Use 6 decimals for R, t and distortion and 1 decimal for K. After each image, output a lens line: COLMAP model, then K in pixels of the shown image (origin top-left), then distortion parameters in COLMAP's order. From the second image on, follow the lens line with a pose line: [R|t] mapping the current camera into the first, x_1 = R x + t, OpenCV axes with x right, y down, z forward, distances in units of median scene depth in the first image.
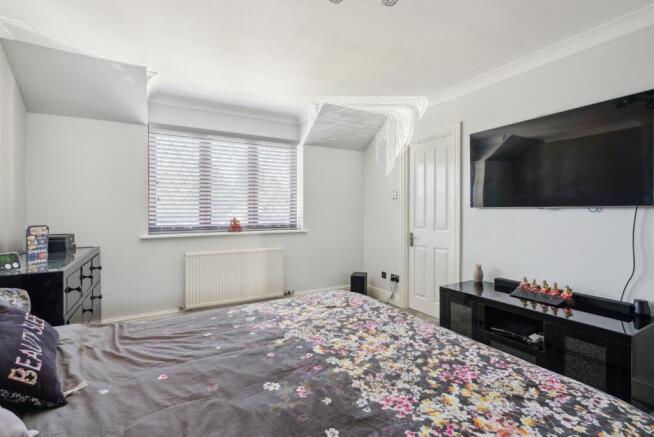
lens RADIAL K [[304.6, 0, 325.5], [0, 304.6, 211.1], [0, 0, 1]] dist [-0.009789, 0.000152]
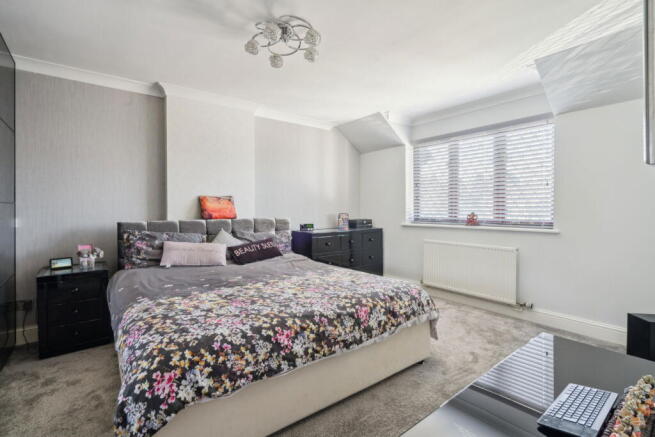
lens RADIAL K [[305.1, 0, 326.0], [0, 305.1, 211.1], [0, 0, 1]] dist [-0.009789, 0.000152]
pose [[0.143004, 0.010095, -0.989671, 0.666777], [0.005378, 0.999925, 0.010976, 0.005016], [0.989708, -0.006892, 0.142939, 0.381506]]
